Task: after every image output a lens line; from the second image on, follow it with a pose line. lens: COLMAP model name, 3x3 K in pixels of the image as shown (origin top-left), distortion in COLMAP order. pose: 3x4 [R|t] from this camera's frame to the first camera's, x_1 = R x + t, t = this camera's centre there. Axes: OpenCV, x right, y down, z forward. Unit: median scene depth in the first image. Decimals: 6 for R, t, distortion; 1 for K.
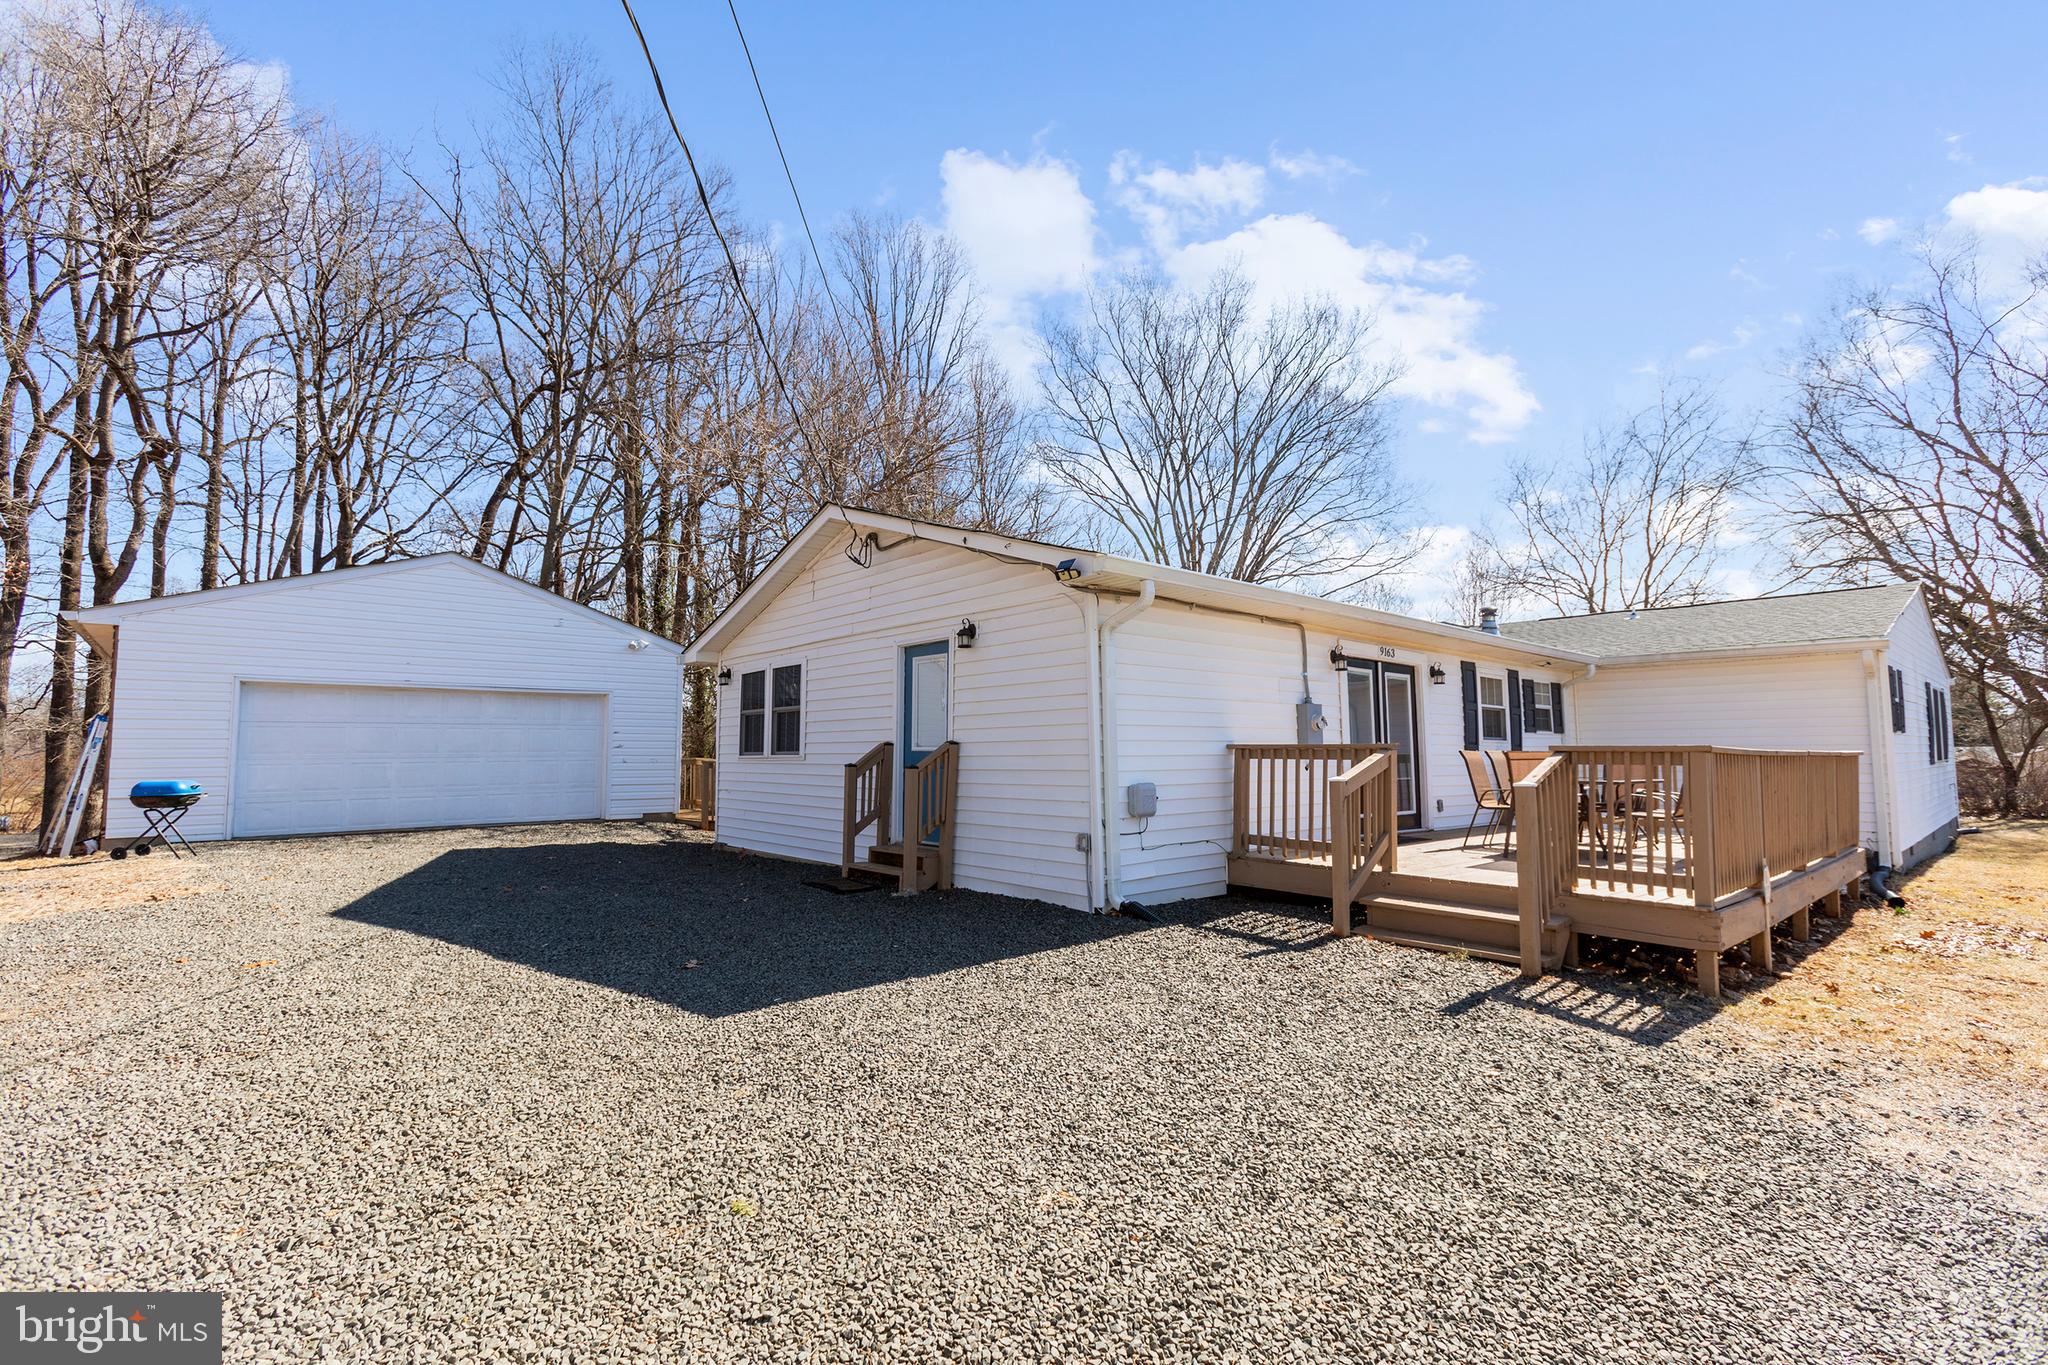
lens RADIAL K [[948.2, 0, 1025.2], [0, 948.2, 686.4], [0, 0, 1]] dist [-0.004441, -0.000409]
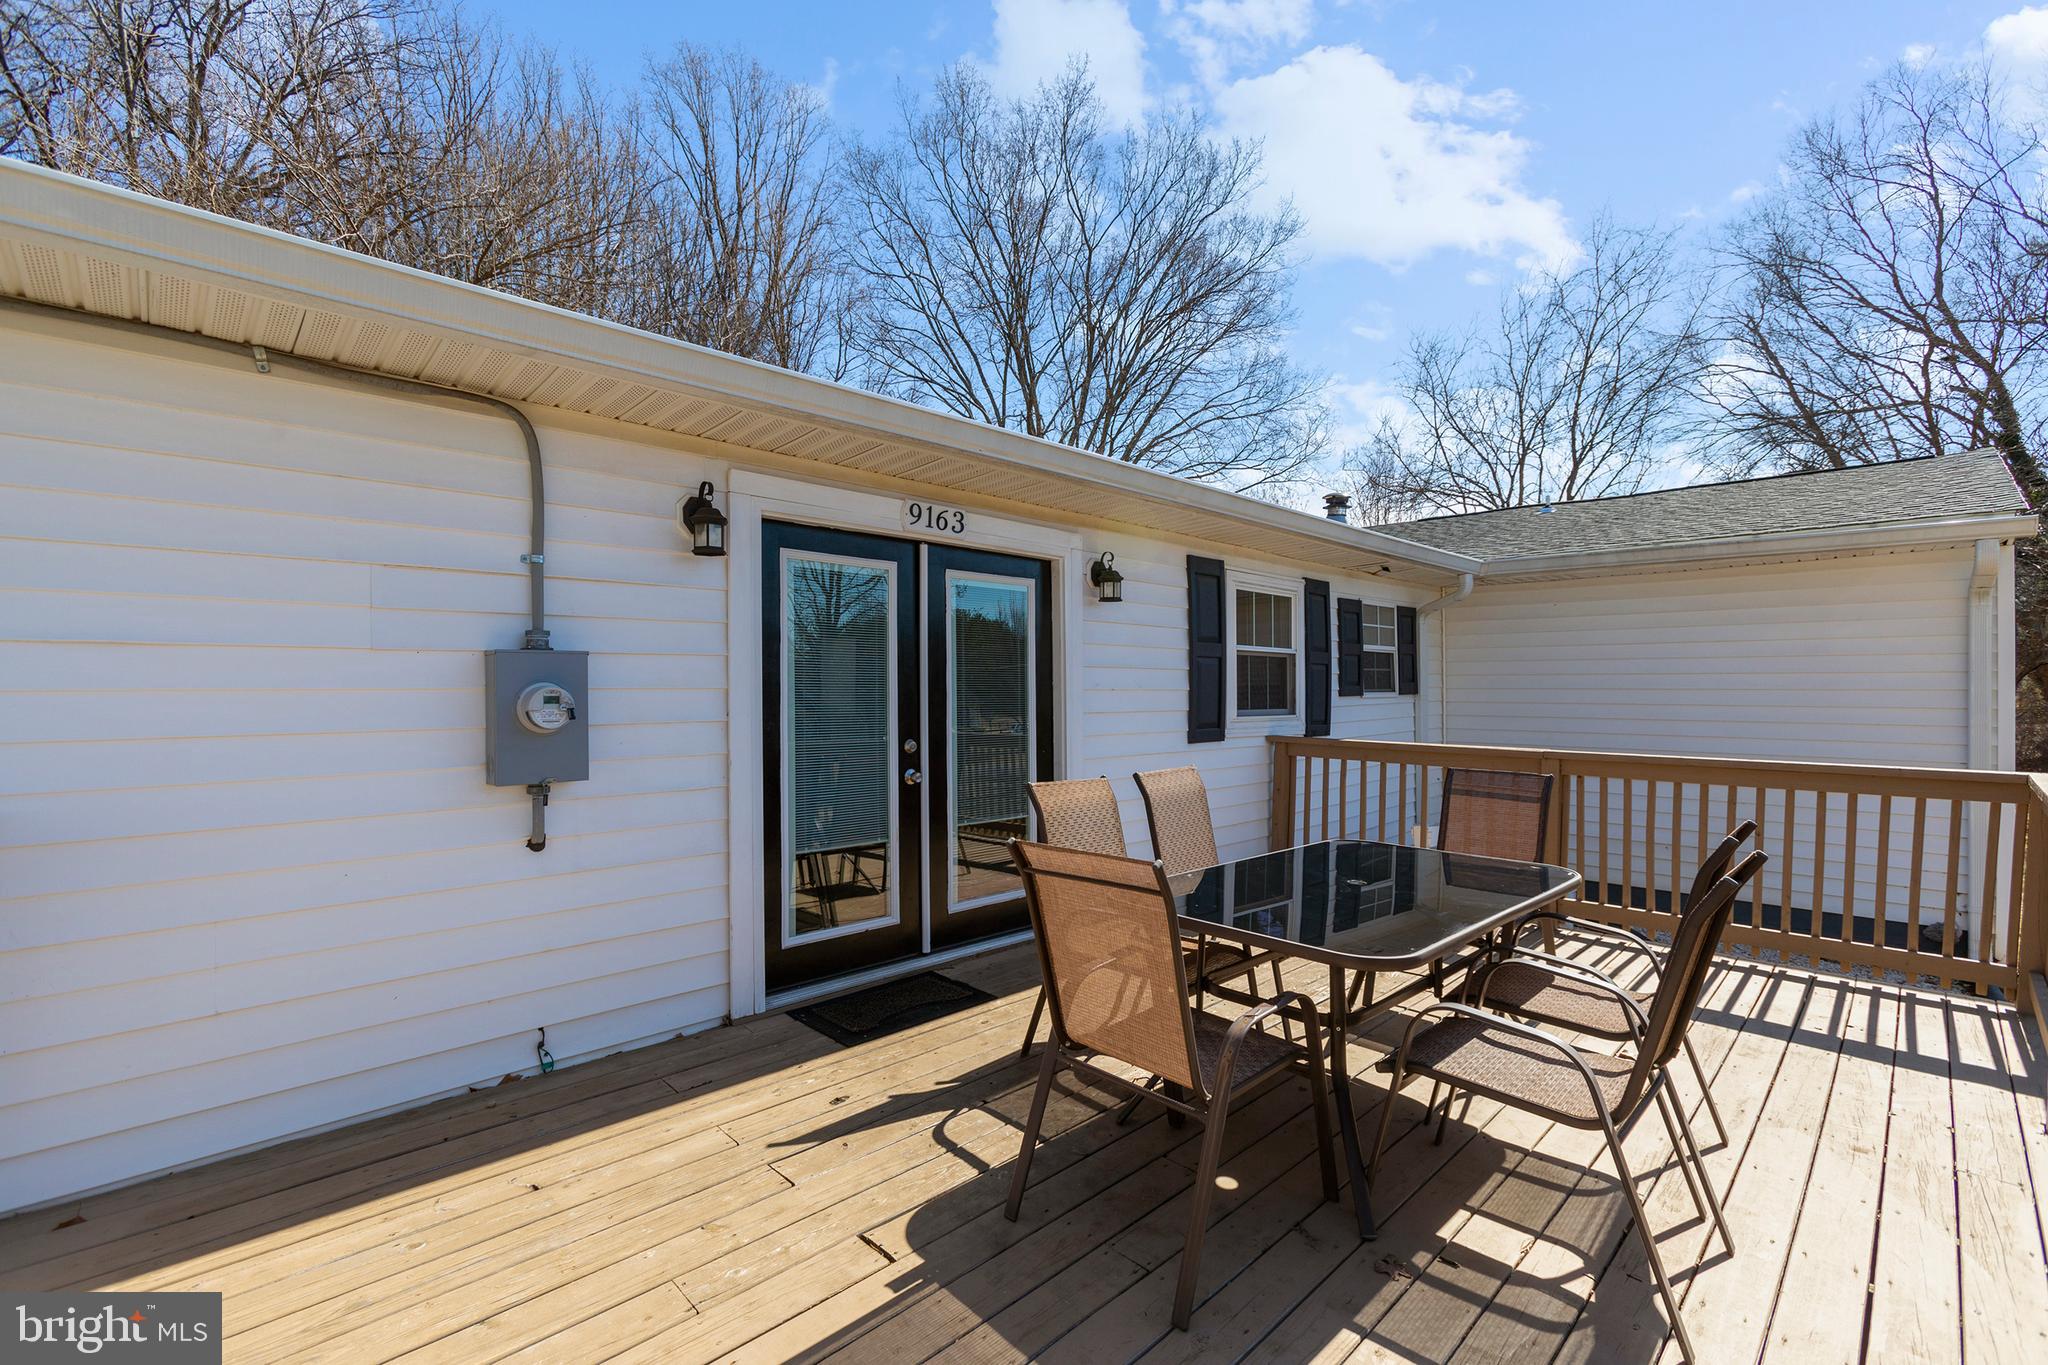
lens RADIAL K [[948.2, 0, 1023.4], [0, 948.2, 681.7], [0, 0, 1]] dist [-0.004441, -0.000409]
pose [[0.998118, 0.001118, 0.061305, 0.295516], [-0.005206, 0.997768, 0.066565, 0.004490], [-0.061094, -0.066759, 0.995897, 0.441774]]
